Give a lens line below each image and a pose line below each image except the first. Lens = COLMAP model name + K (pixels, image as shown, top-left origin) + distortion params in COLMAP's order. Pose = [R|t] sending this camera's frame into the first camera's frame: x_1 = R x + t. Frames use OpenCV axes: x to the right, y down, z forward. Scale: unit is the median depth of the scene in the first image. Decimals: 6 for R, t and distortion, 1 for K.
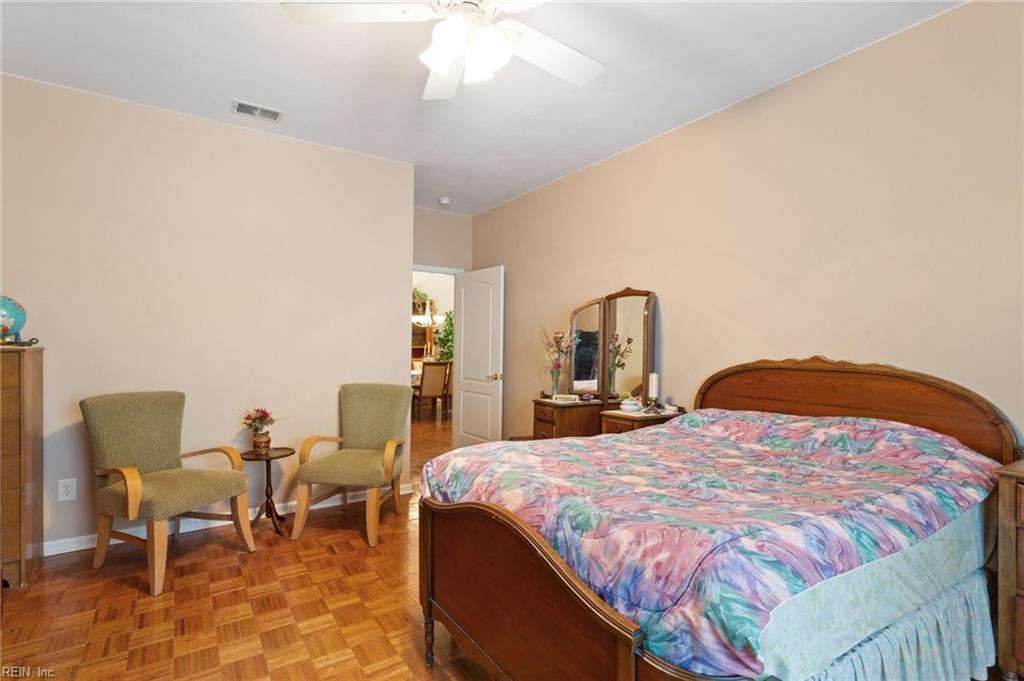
lens RADIAL K [[485.7, 0, 495.5], [0, 485.7, 345.7], [0, 0, 1]] dist [0.003570, 0.000888]
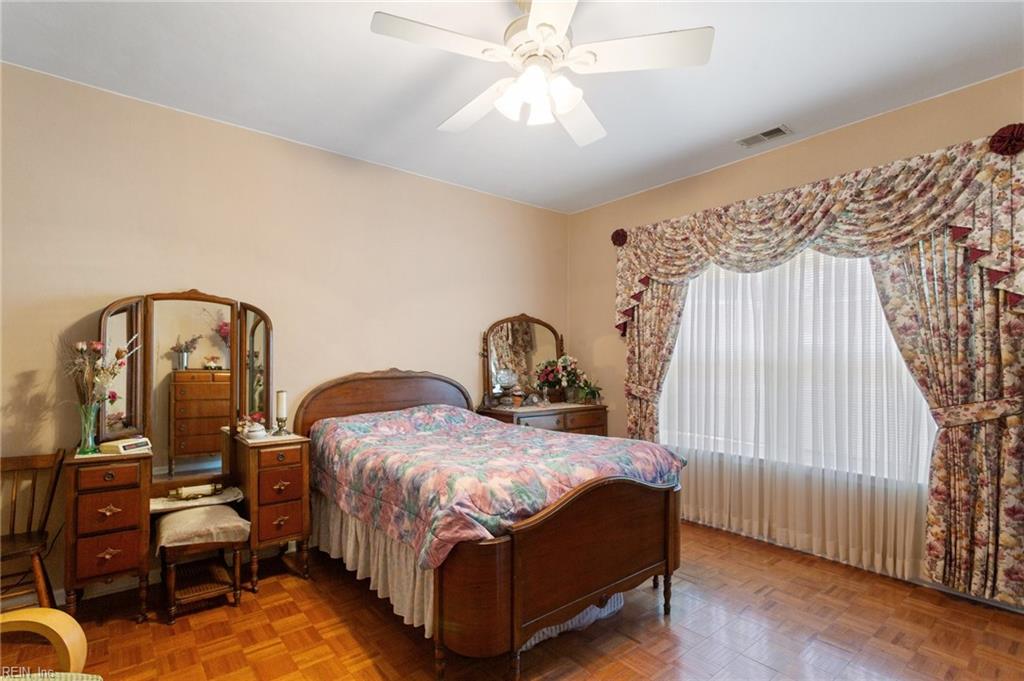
lens RADIAL K [[490.8, 0, 490.5], [0, 490.8, 356.4], [0, 0, 1]] dist [0.003099, 0.000714]
pose [[-0.085249, -0.003461, 0.996354, -1.025996], [0.004020, 0.999985, 0.003818, -0.021678], [-0.996352, 0.004331, -0.085234, 1.054342]]
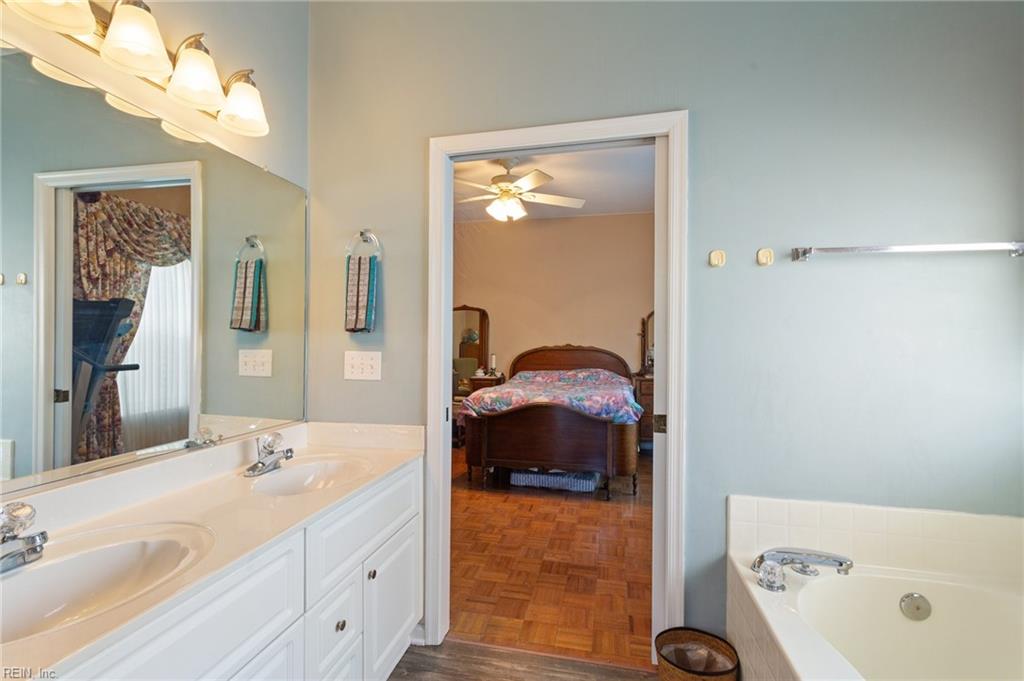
lens RADIAL K [[485.7, 0, 495.5], [0, 485.7, 345.7], [0, 0, 1]] dist [0.003570, 0.000888]
pose [[0.728315, -0.014684, 0.685085, -1.446350], [0.004349, 0.999849, 0.016807, -0.012987], [-0.685229, -0.009261, 0.728269, -0.535713]]
